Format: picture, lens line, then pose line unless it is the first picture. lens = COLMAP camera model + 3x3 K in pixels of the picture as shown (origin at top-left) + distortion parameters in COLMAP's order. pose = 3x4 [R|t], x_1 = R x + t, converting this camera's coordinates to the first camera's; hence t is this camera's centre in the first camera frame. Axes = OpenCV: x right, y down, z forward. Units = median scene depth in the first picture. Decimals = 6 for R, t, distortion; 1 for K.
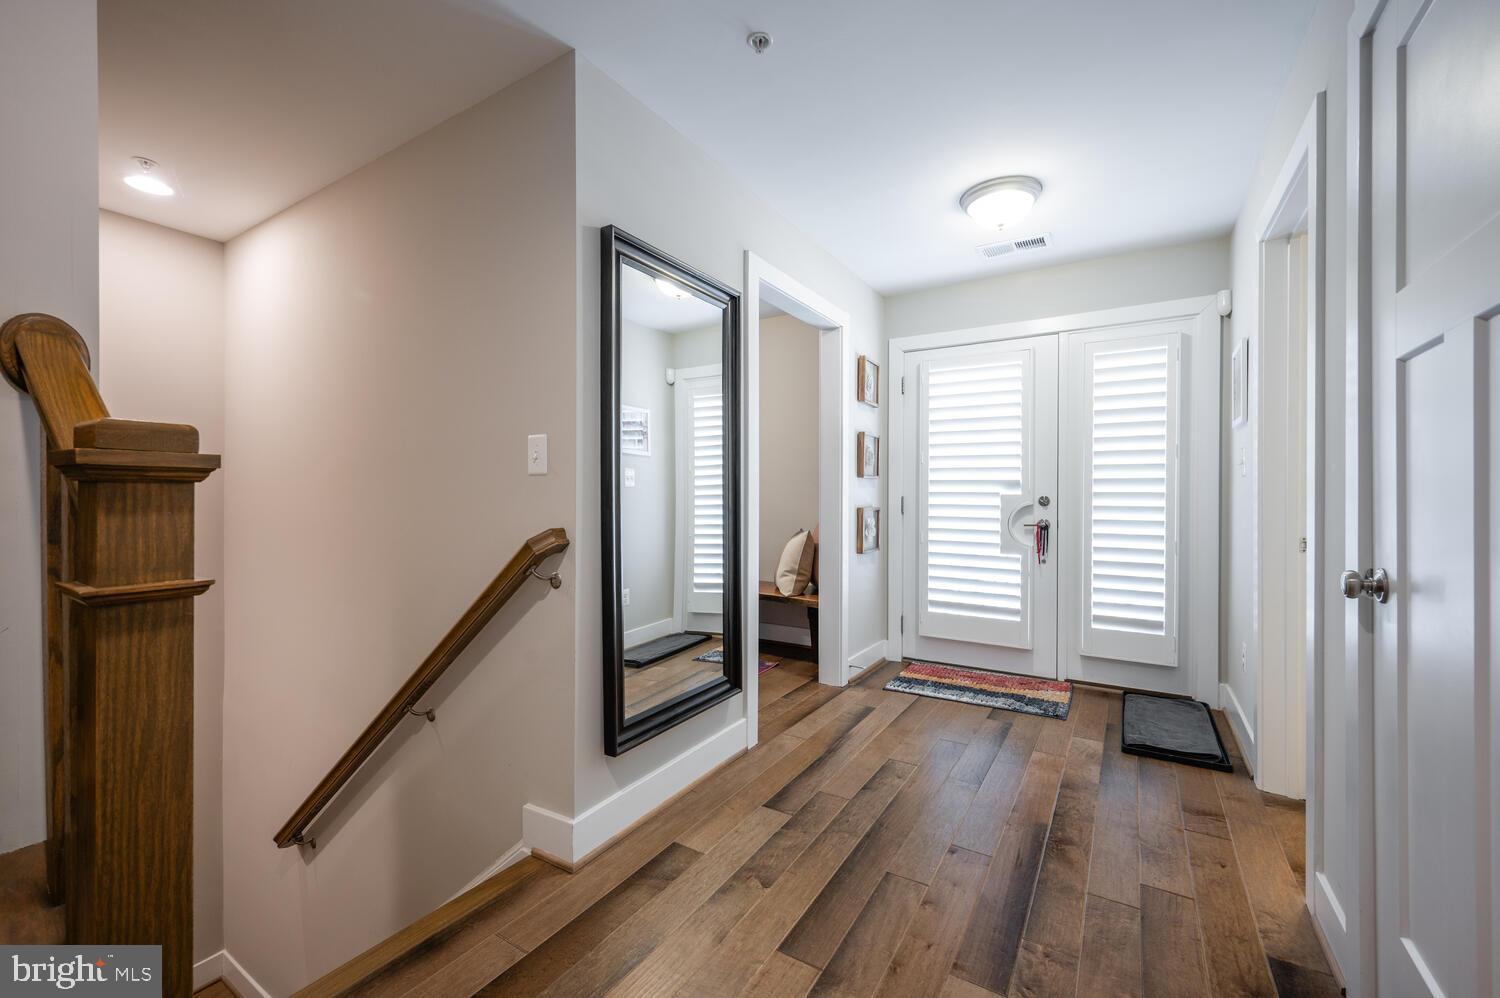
lens RADIAL K [[611.7, 0, 761.1], [0, 611.7, 495.0], [0, 0, 1]] dist [0.000591, -0.000005]
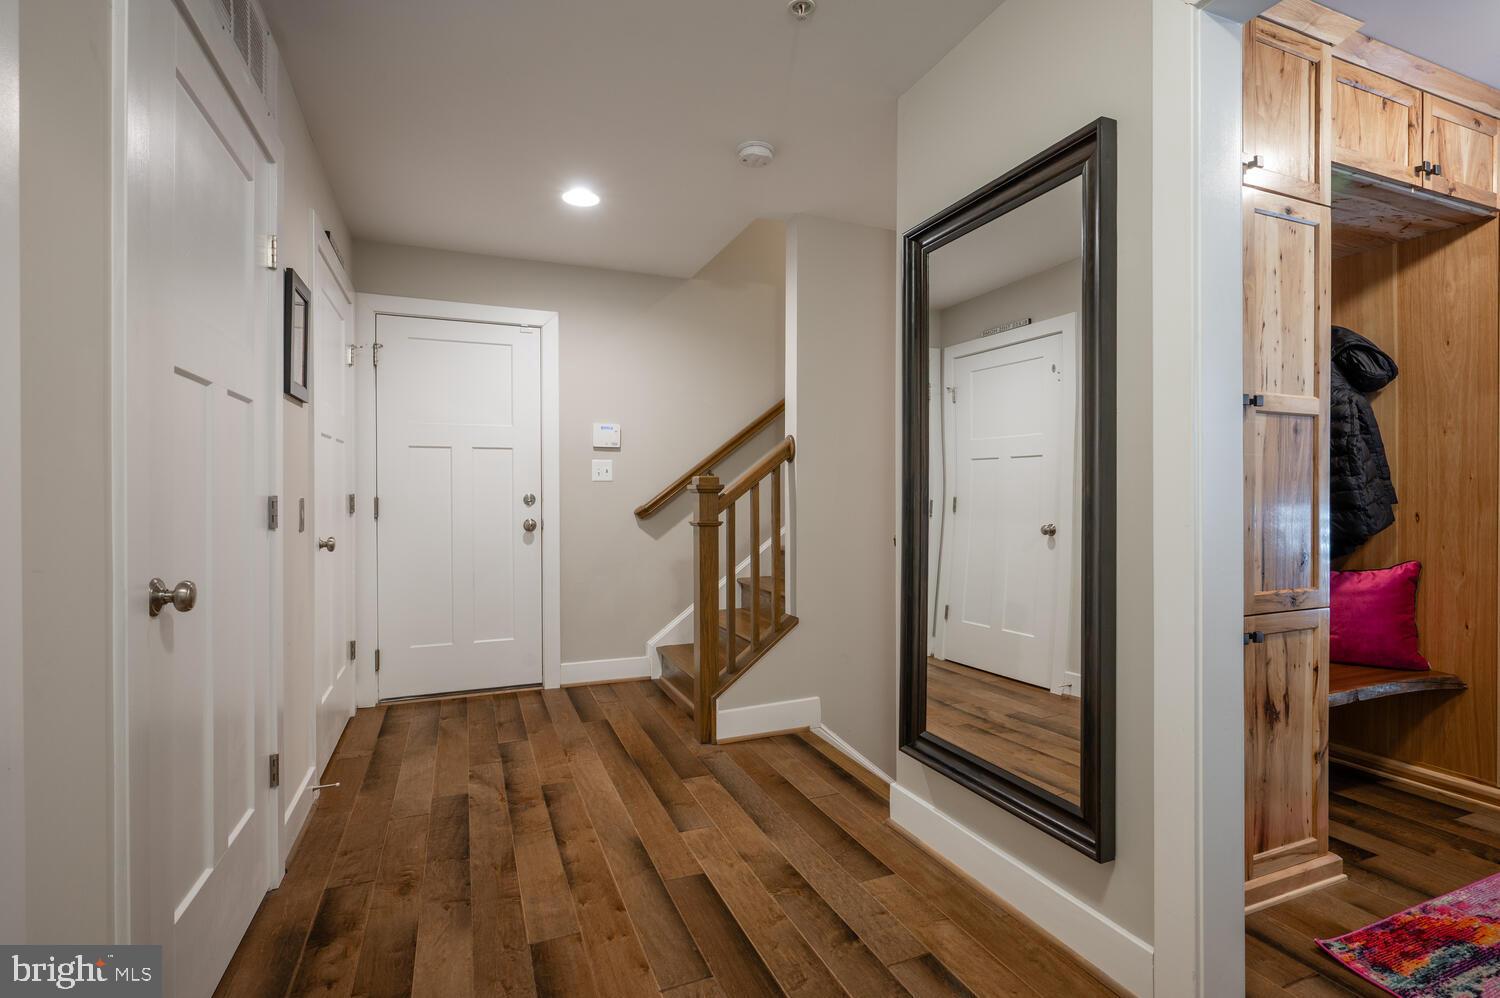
lens RADIAL K [[693.1, 0, 755.3], [0, 693.1, 498.7], [0, 0, 1]] dist [-0.001435, -0.000038]
pose [[-0.585695, 0.009382, -0.810477, 0.873252], [0.004768, 0.999956, 0.008130, -0.003458], [0.810518, 0.000897, -0.585713, 1.539309]]
